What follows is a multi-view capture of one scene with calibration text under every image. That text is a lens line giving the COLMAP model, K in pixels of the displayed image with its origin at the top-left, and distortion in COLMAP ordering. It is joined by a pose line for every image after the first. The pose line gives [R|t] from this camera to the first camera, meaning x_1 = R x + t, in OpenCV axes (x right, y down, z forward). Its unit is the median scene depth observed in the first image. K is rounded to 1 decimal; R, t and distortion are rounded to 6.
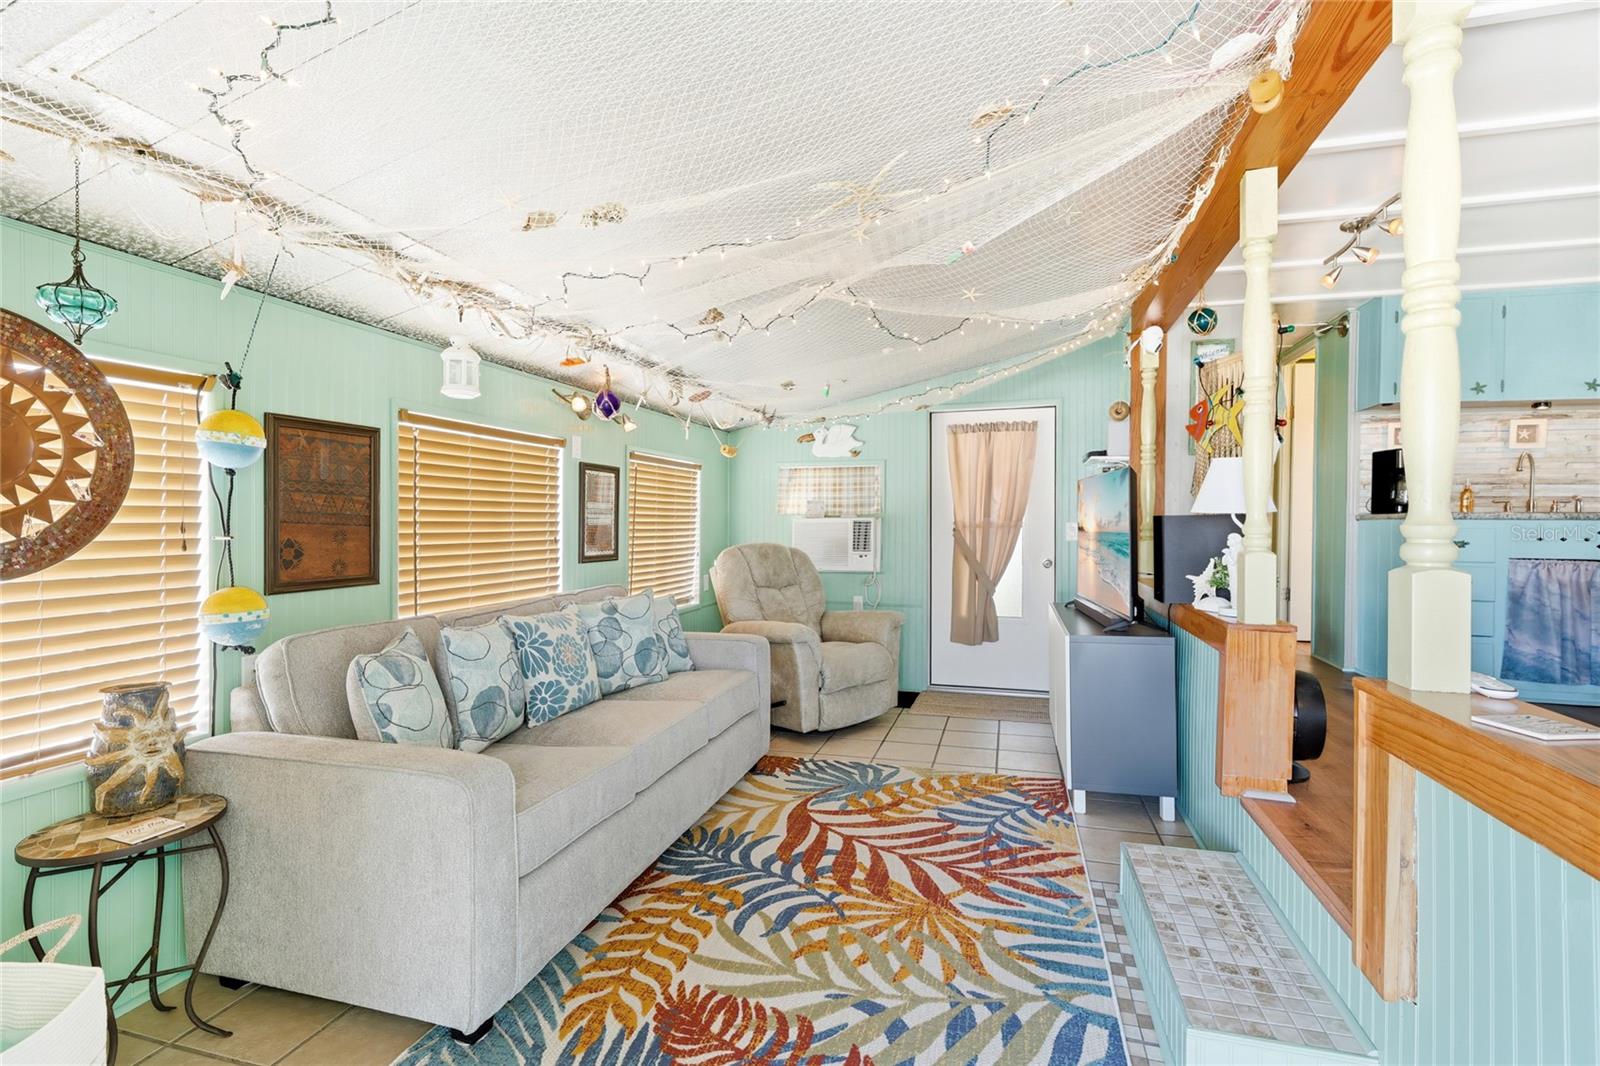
lens RADIAL K [[718.8, 0, 793.3], [0, 718.8, 524.4], [0, 0, 1]] dist [-0.001207, 0.000423]
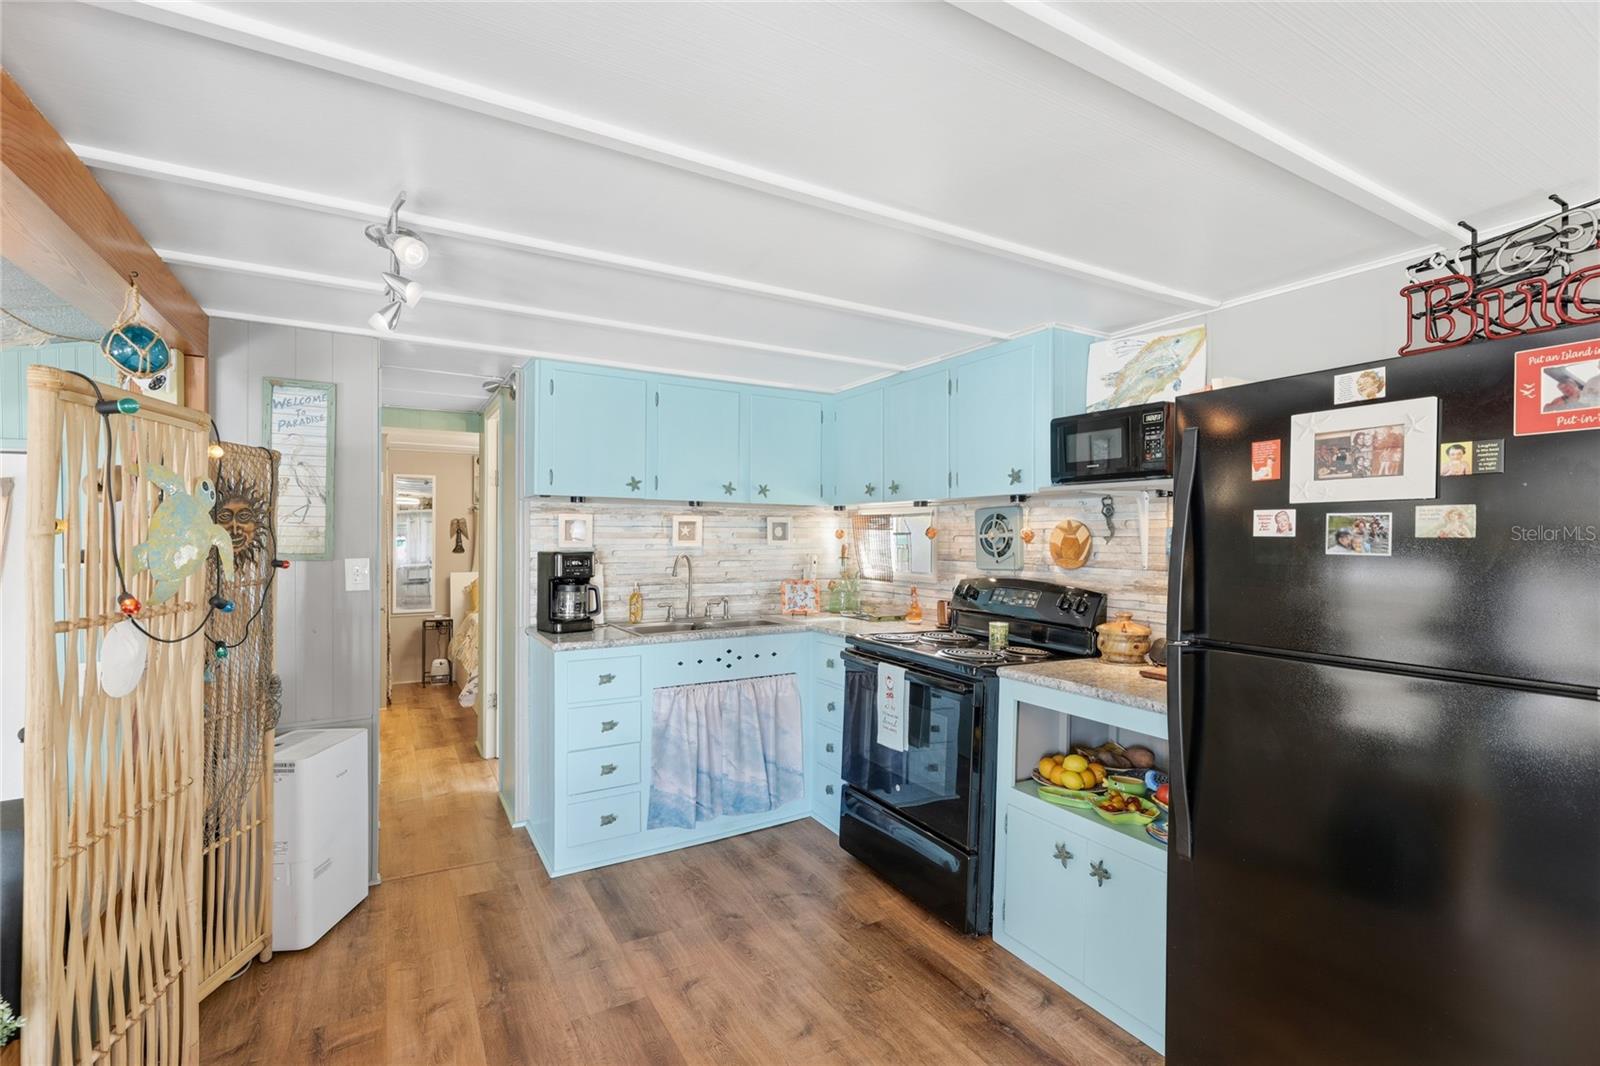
lens RADIAL K [[718.8, 0, 797.5], [0, 718.8, 538.0], [0, 0, 1]] dist [-0.001207, 0.000423]
pose [[0.680899, -0.013799, 0.732247, 0.590631], [0.006493, 0.999897, 0.012805, -0.174274], [-0.732349, -0.003964, 0.680918, 0.349850]]
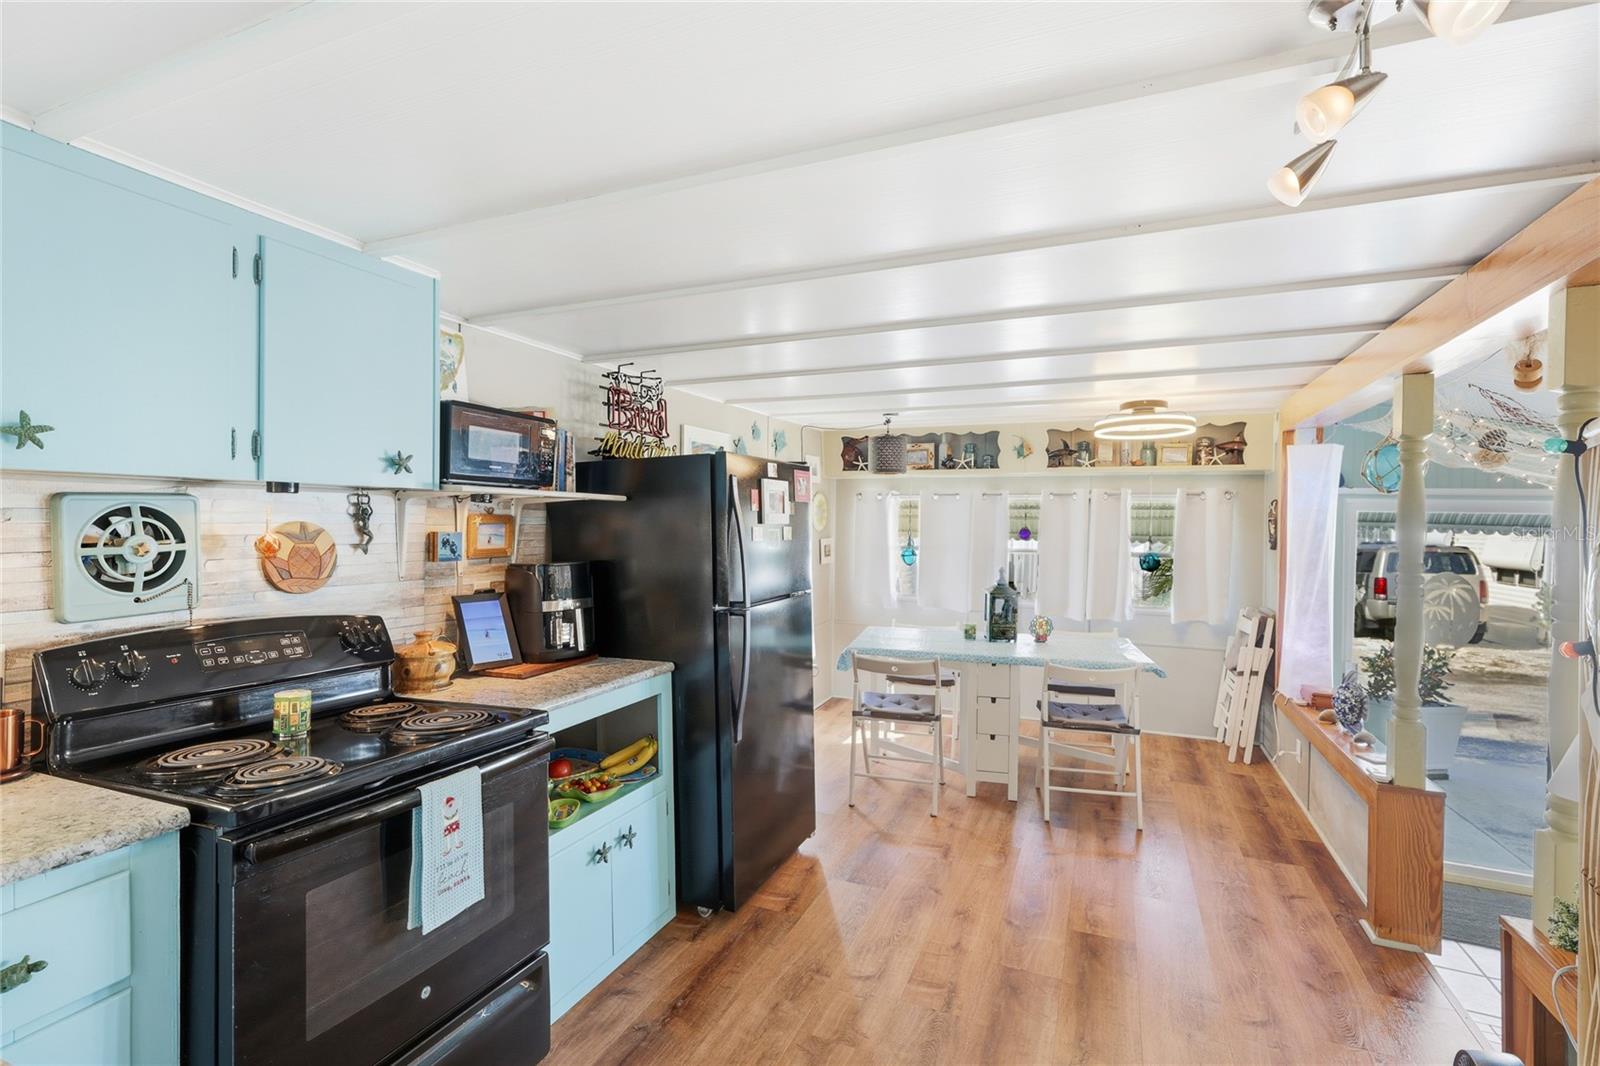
lens RADIAL K [[718.8, 0, 795.4], [0, 718.8, 536.9], [0, 0, 1]] dist [-0.001207, 0.000423]
pose [[-0.992651, -0.021400, 0.119102, 1.022686], [-0.019245, 0.999630, 0.019217, -0.192064], [-0.119469, 0.016784, -0.992696, 1.370263]]
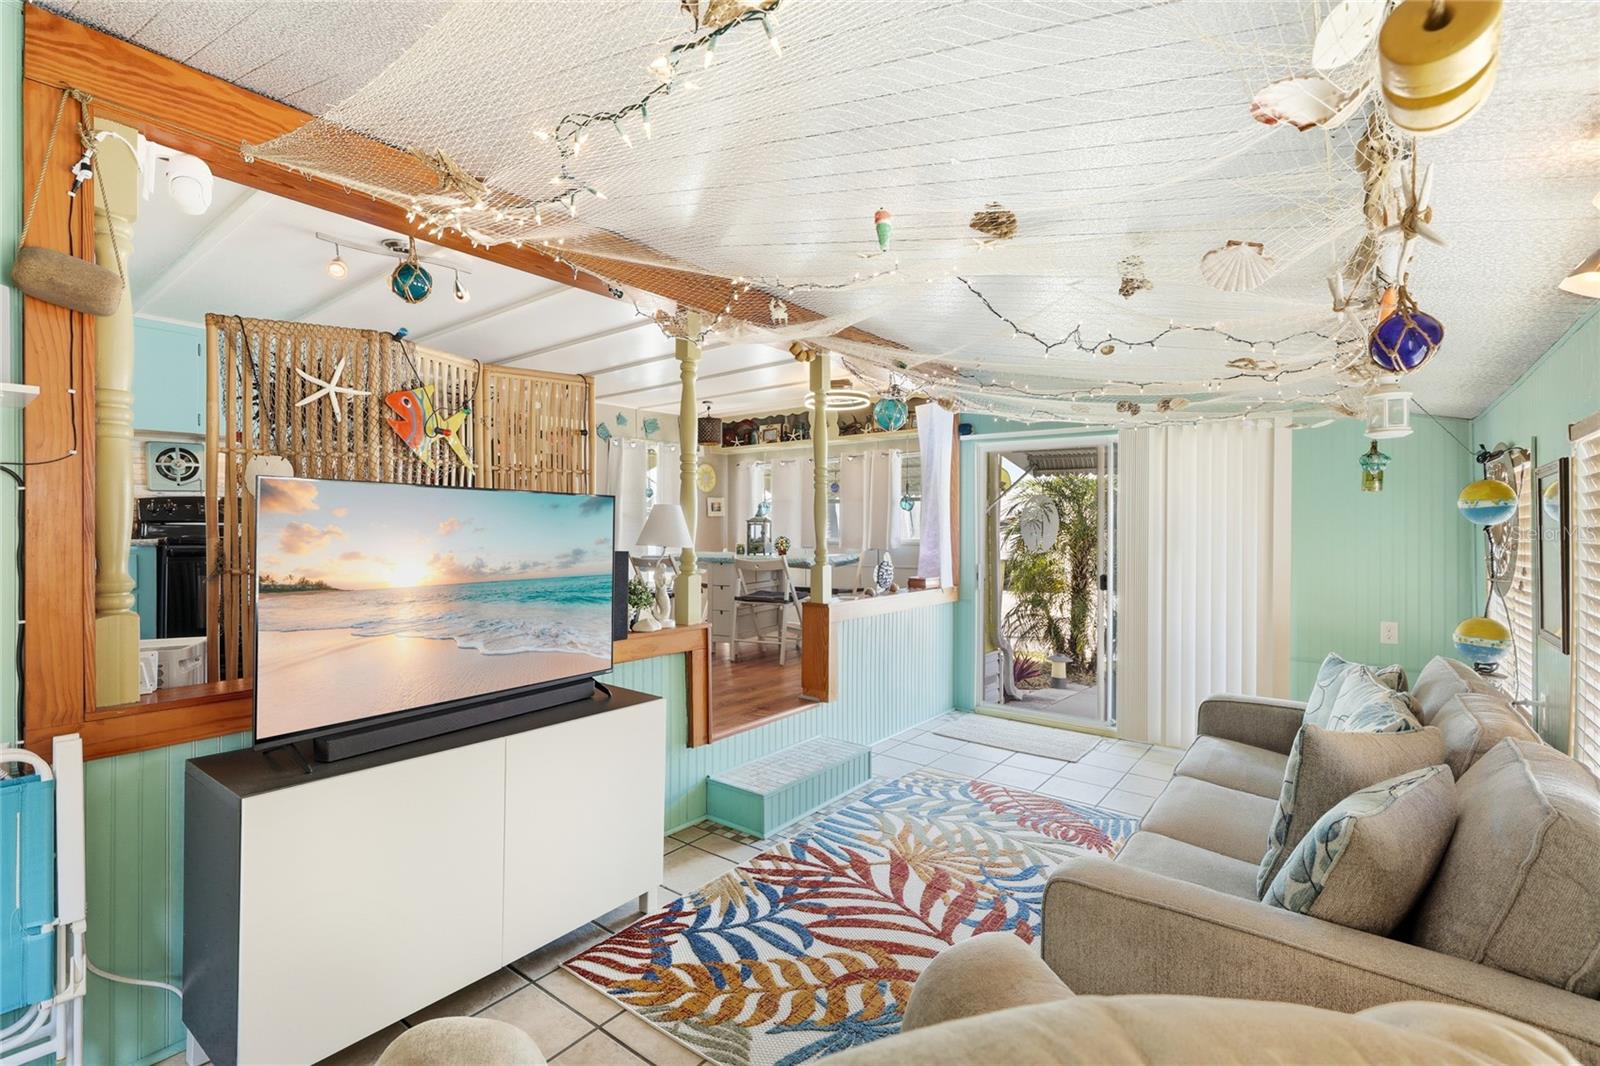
lens RADIAL K [[718.8, 0, 807.7], [0, 718.8, 530.8], [0, 0, 1]] dist [-0.001207, 0.000423]
pose [[-0.940397, -0.006977, 0.340008, -0.055339], [-0.005928, 0.999974, 0.004123, -0.043804], [-0.340028, 0.001862, -0.940414, 1.787564]]
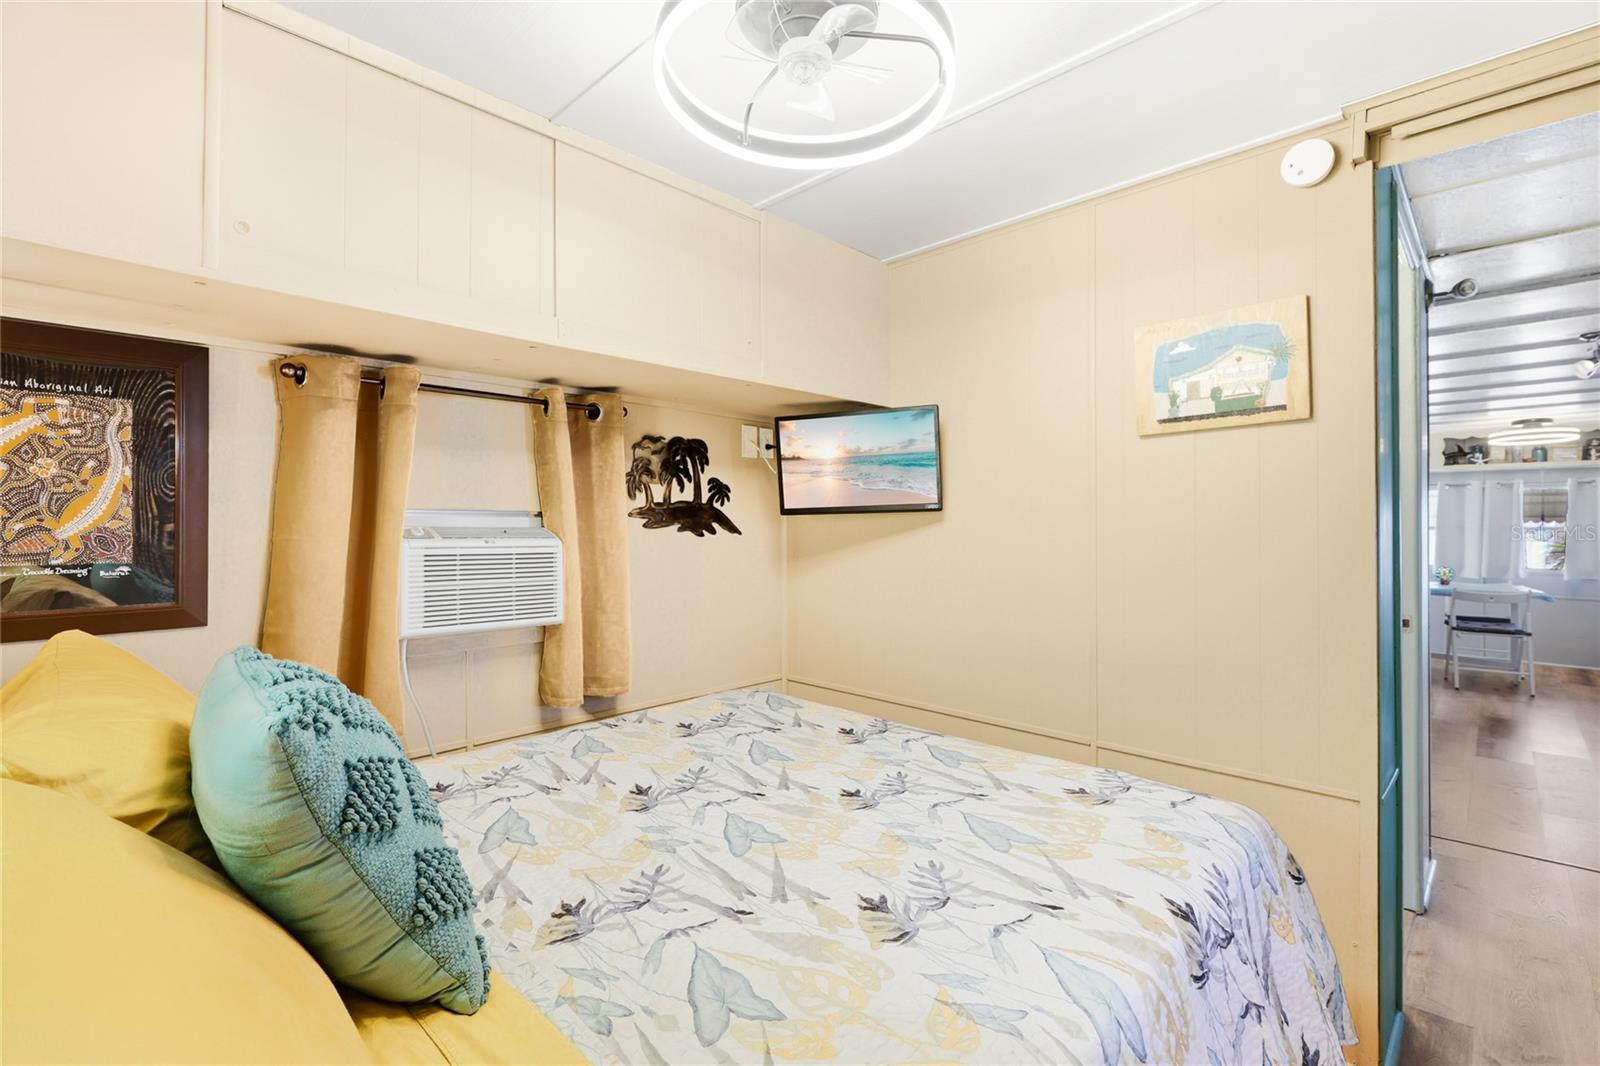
lens RADIAL K [[718.8, 0, 794.0], [0, 718.8, 524.6], [0, 0, 1]] dist [-0.001207, 0.000423]
pose [[-0.886315, -0.016261, 0.462797, 1.423308], [-0.016777, 0.999855, 0.003001, -0.115533], [-0.462779, -0.005105, -0.886459, 2.646264]]
